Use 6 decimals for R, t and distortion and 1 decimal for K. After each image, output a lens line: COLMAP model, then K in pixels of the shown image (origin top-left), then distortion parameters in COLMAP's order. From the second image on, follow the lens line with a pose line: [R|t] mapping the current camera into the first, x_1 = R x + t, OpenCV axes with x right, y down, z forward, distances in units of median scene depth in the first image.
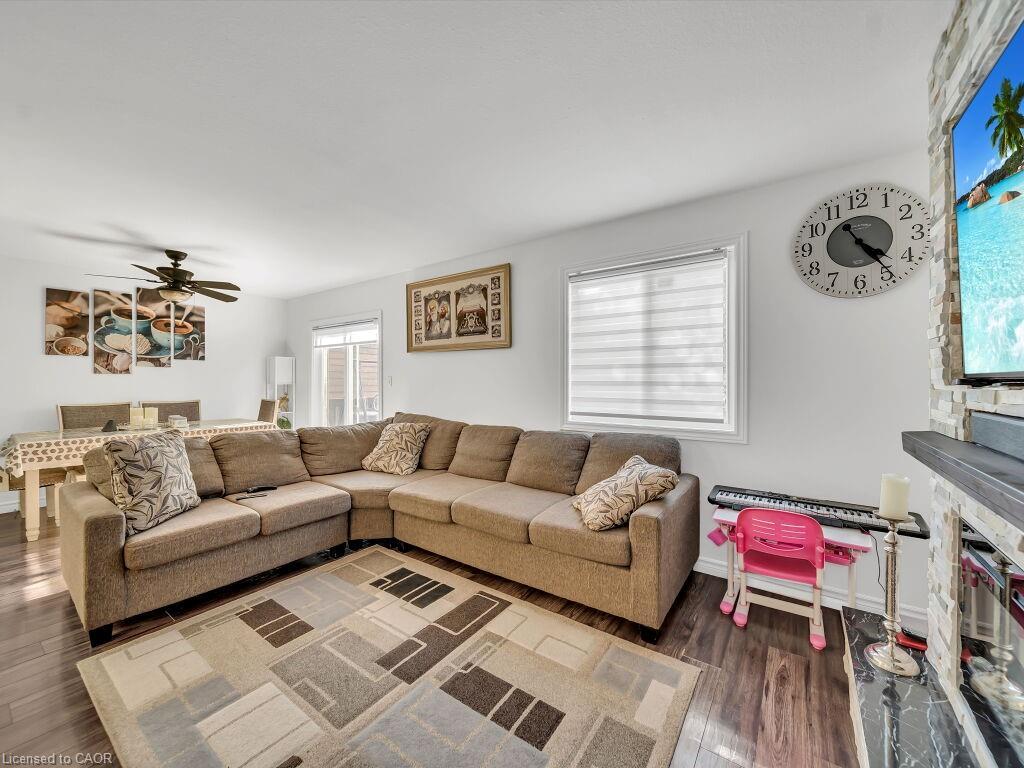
lens RADIAL K [[404.9, 0, 512.0], [0, 404.9, 384.0], [0, 0, 1]] dist [-0.003218, -0.000478]
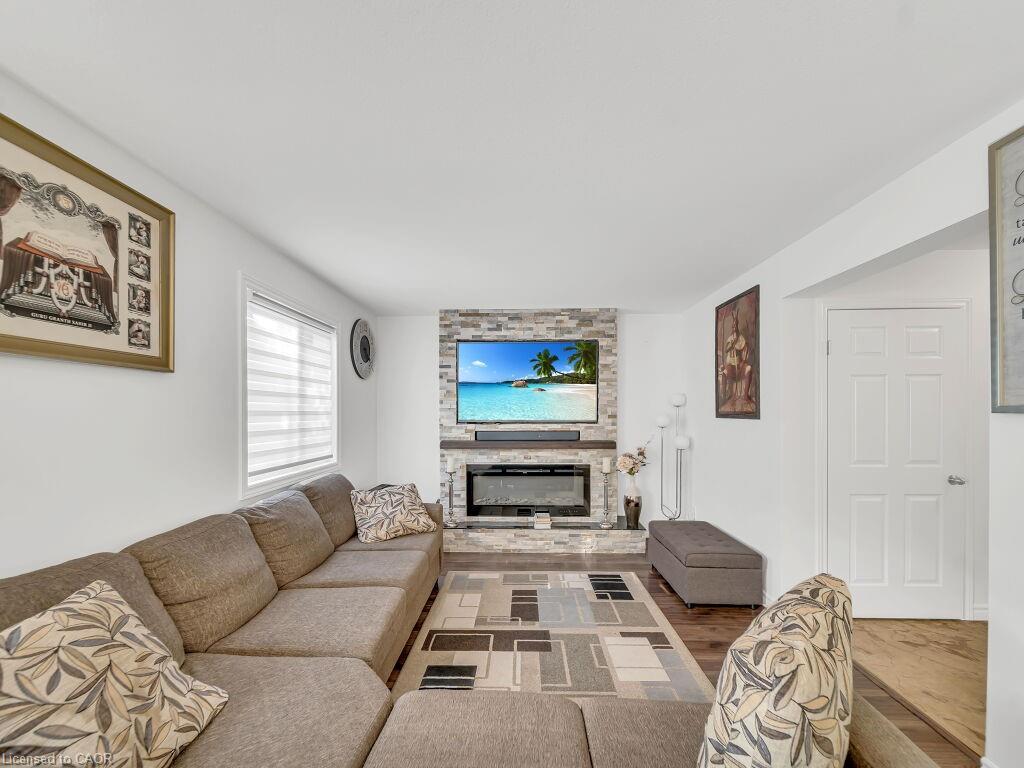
lens RADIAL K [[419.2, 0, 511.5], [0, 419.2, 414.4], [0, 0, 1]] dist [-0.001117, -0.000169]
pose [[-0.556713, -0.002679, 0.830700, -0.767231], [0.009746, 0.999905, 0.009756, -0.042380], [-0.830648, 0.013527, -0.556634, 1.027576]]
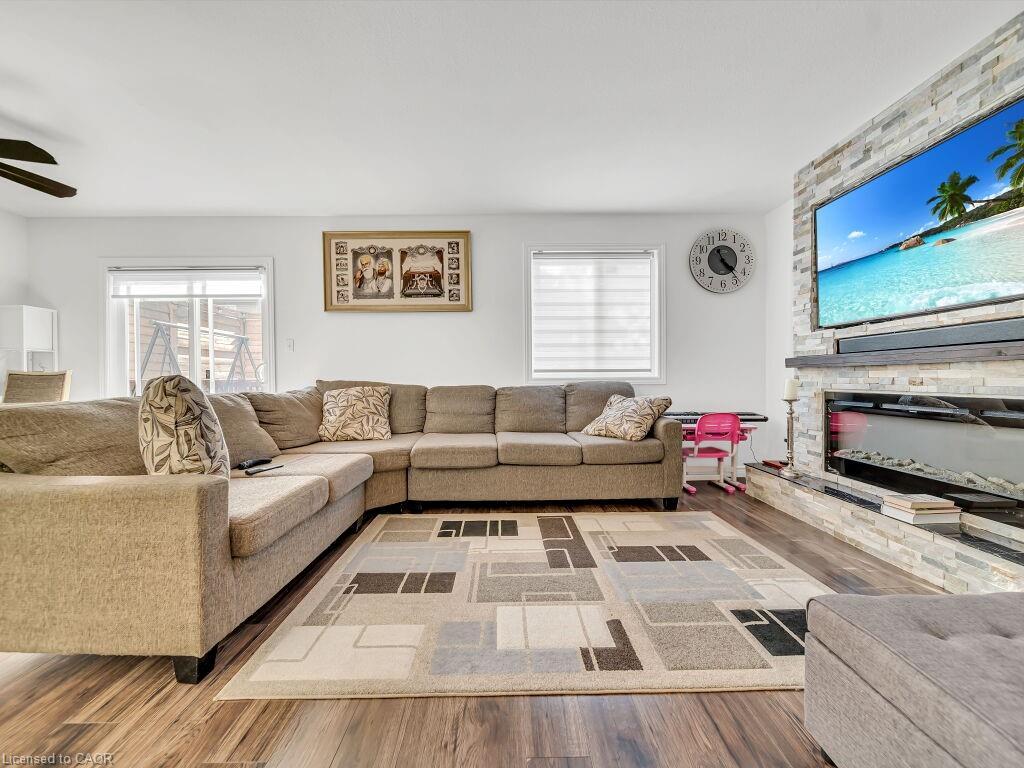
lens RADIAL K [[404.9, 0, 512.0], [0, 404.9, 384.0], [0, 0, 1]] dist [-0.003218, -0.000478]
pose [[0.805655, -0.015396, 0.592184, -0.598489], [0.012911, 0.999881, 0.008430, 0.099086], [-0.592244, 0.000855, 0.805758, 0.098245]]
